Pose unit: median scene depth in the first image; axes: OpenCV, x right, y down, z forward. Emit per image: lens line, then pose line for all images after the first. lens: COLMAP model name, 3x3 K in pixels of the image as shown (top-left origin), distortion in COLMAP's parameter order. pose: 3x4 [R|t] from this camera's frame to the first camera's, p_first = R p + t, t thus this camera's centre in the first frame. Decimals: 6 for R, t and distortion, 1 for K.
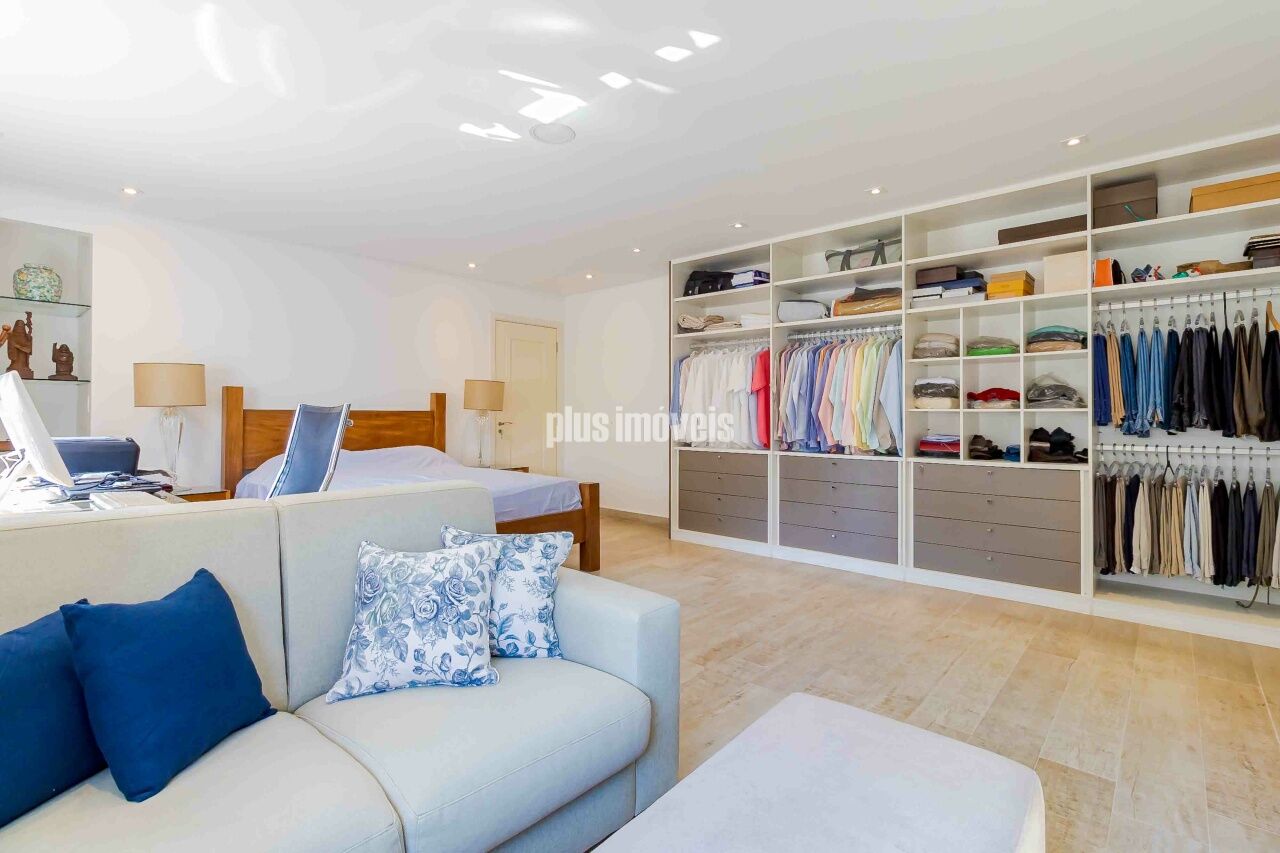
lens RADIAL K [[587.2, 0, 659.7], [0, 587.2, 406.5], [0, 0, 1]] dist [-0.000700, 0.000140]
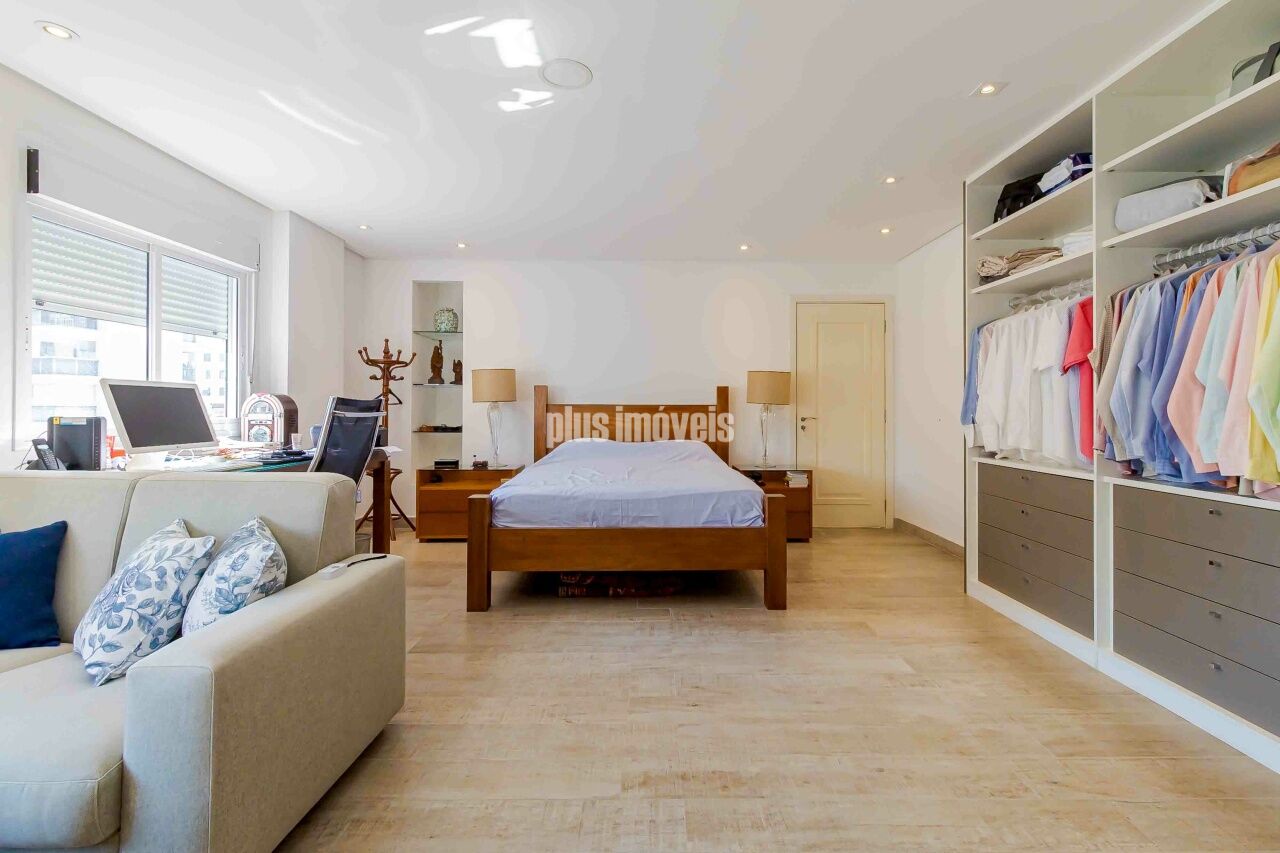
lens RADIAL K [[587.2, 0, 659.7], [0, 587.2, 406.5], [0, 0, 1]] dist [-0.000700, 0.000140]
pose [[0.664394, -0.002669, -0.747378, 0.327843], [0.008496, 0.999956, 0.003982, 0.006333], [0.747334, -0.008995, 0.664388, 0.330005]]
